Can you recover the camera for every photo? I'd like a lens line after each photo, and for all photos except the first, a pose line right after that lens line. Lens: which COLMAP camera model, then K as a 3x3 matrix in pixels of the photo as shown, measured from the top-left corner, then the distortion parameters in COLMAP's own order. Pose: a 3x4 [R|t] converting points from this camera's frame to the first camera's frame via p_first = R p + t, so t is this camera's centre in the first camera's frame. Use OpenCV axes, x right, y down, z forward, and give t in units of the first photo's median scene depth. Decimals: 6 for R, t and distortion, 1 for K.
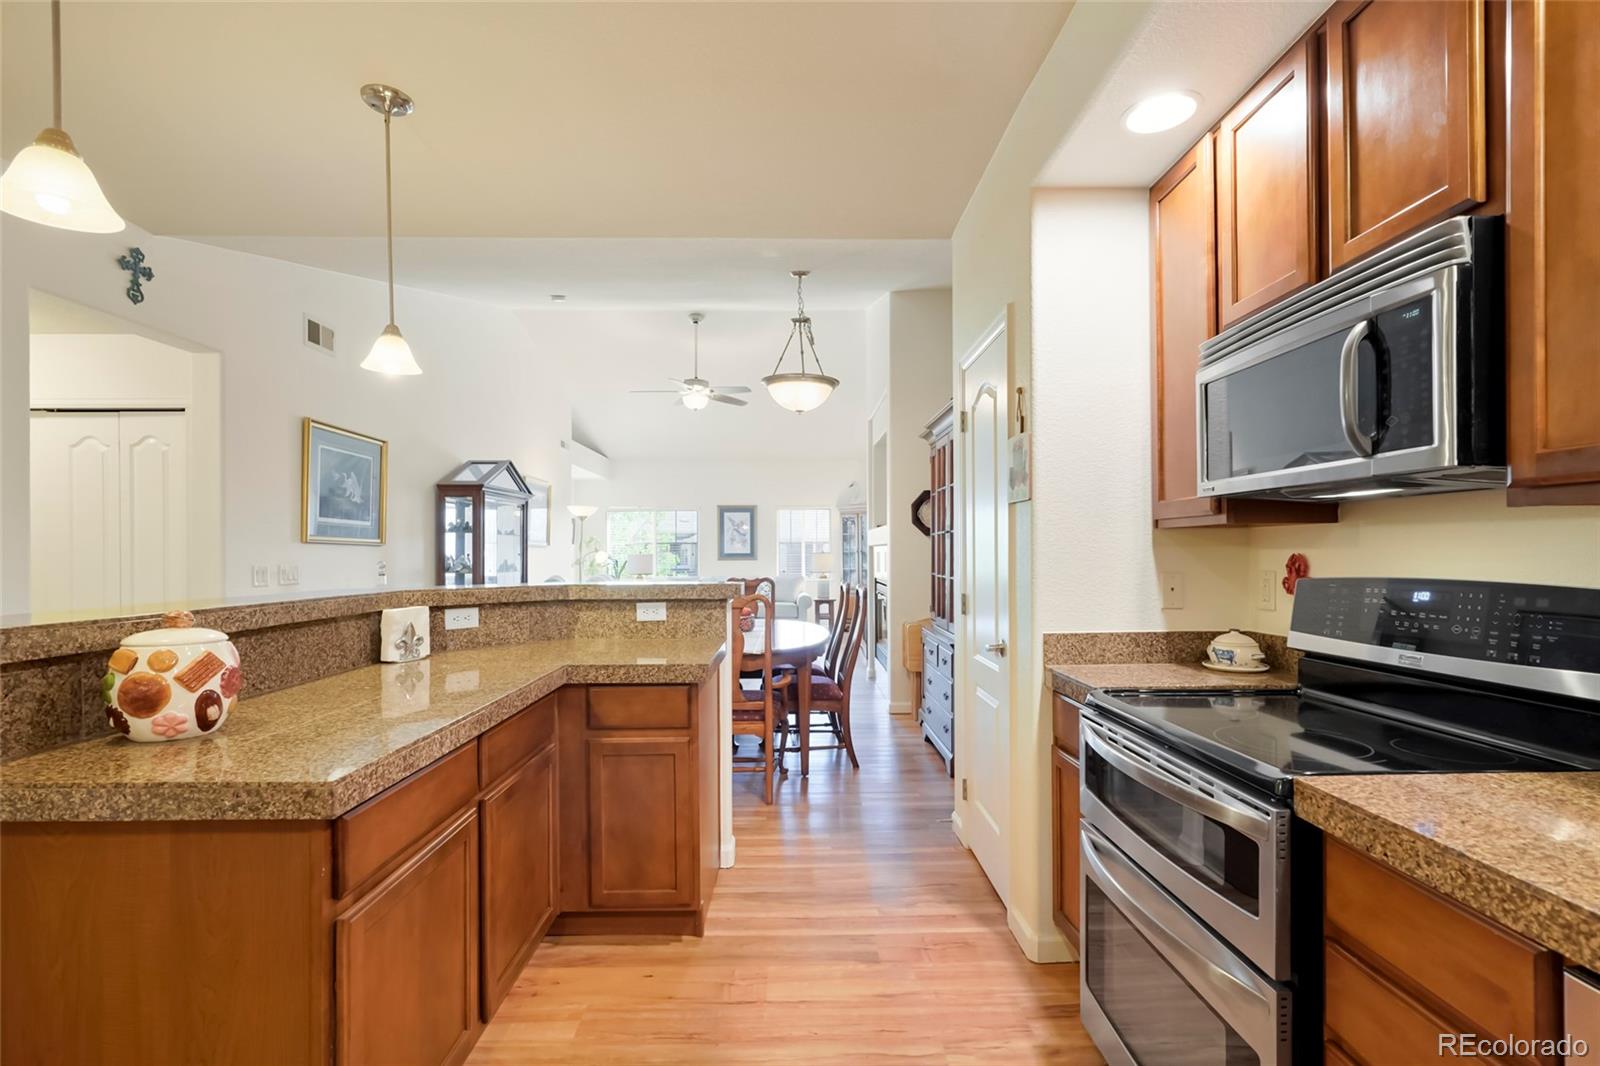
lens RADIAL K [[737.8, 0, 796.7], [0, 737.8, 541.5], [0, 0, 1]] dist [-0.007668, 0.002838]
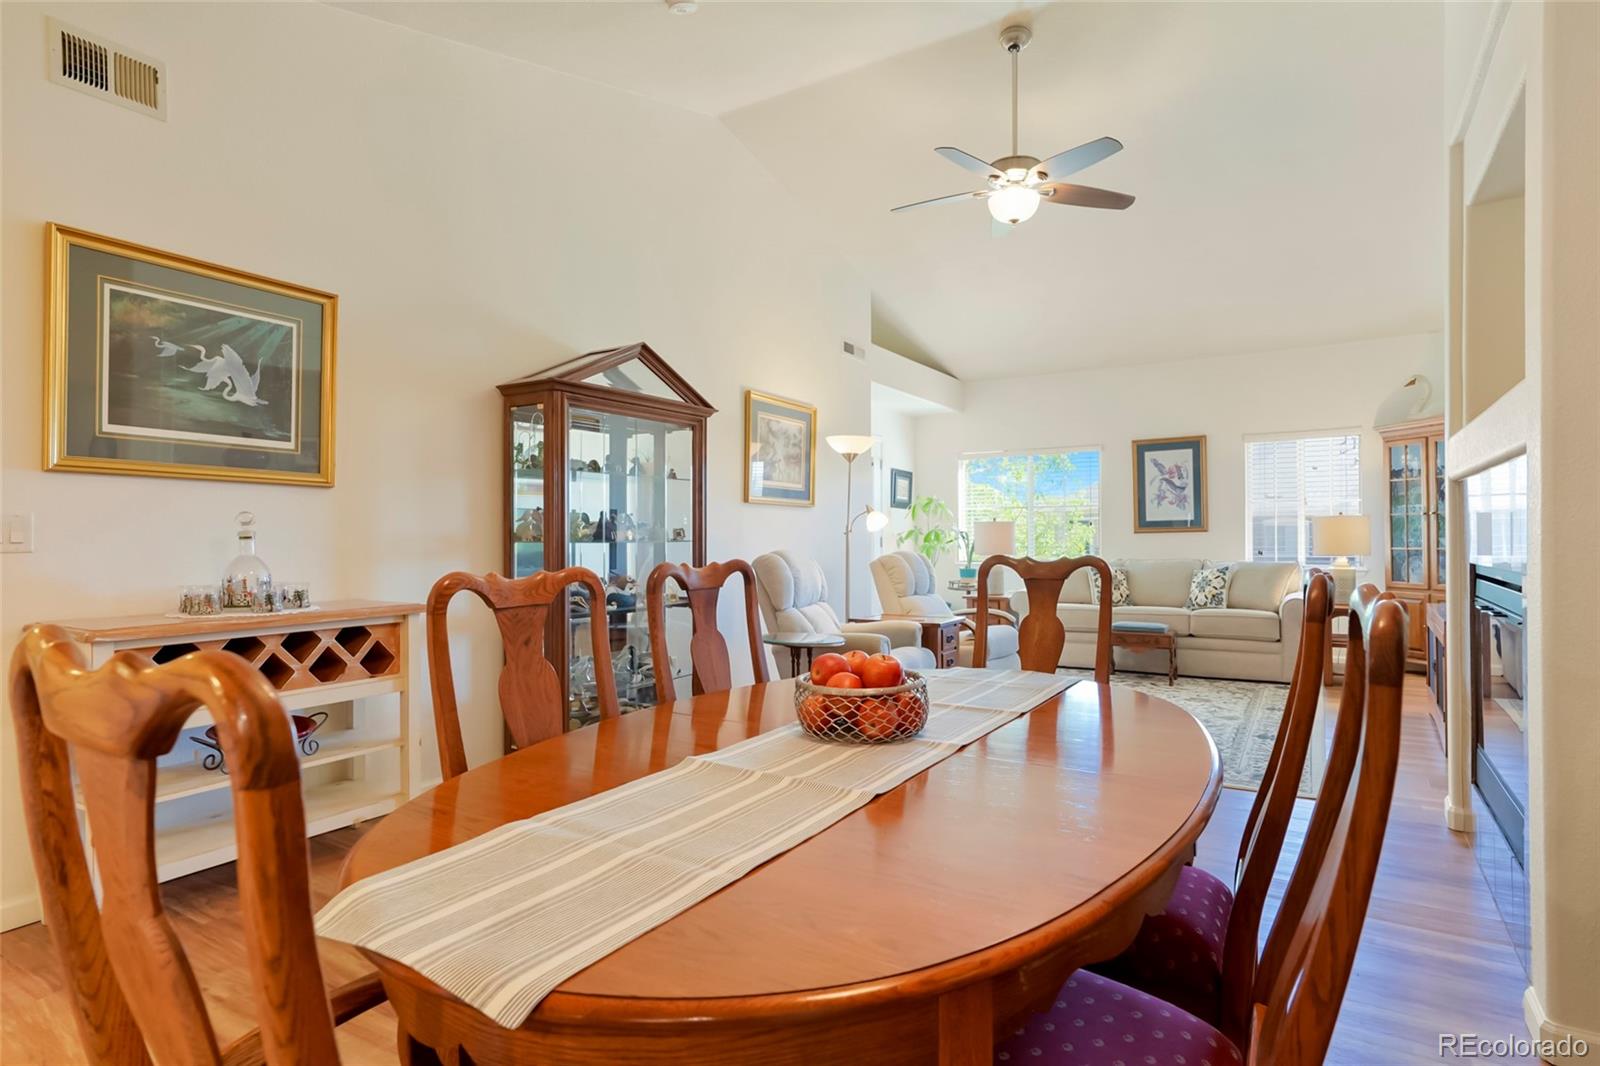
lens RADIAL K [[831.3, 0, 810.0], [0, 831.3, 533.6], [0, 0, 1]] dist [0.002576, 0.001421]
pose [[0.845462, -0.002157, -0.534032, 0.054894], [0.009712, 0.999889, 0.011337, 0.028938], [0.533948, -0.014771, 0.845388, 0.531070]]
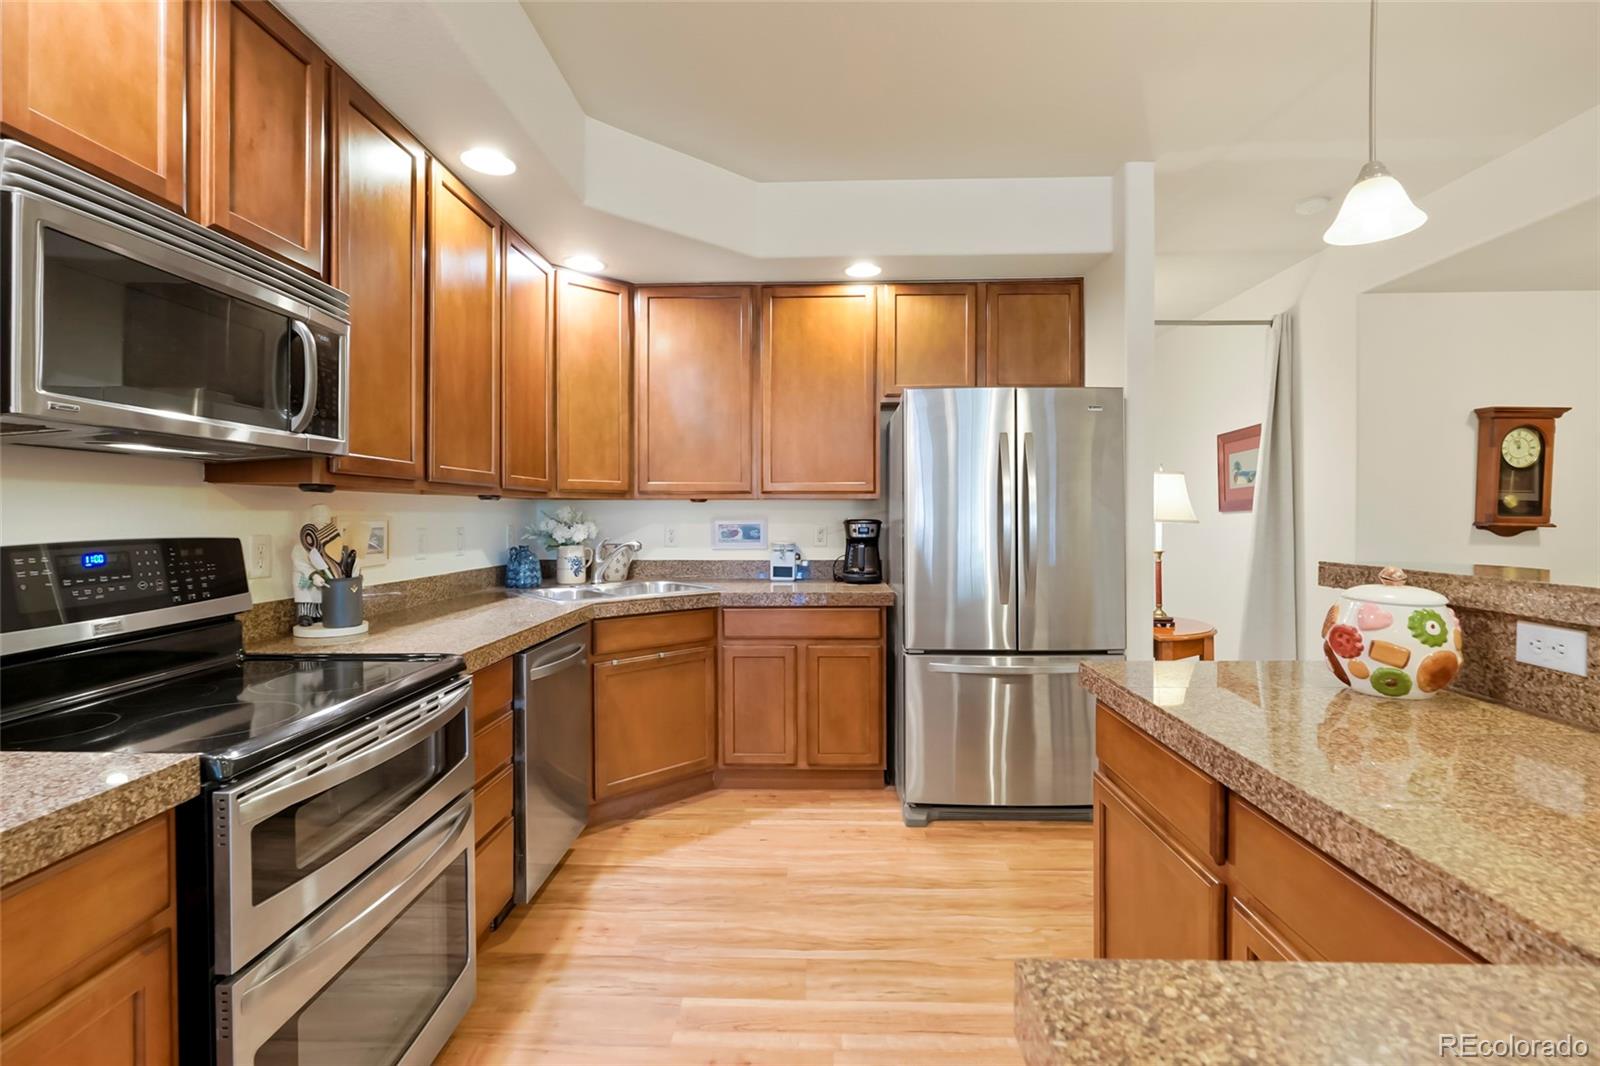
lens RADIAL K [[737.8, 0, 800.9], [0, 737.8, 524.9], [0, 0, 1]] dist [-0.007668, 0.002838]
pose [[-0.999339, 0.003677, 0.036167, -0.020756], [0.003613, 0.999992, -0.001853, 0.008086], [-0.036173, -0.001721, -0.999344, 0.444320]]
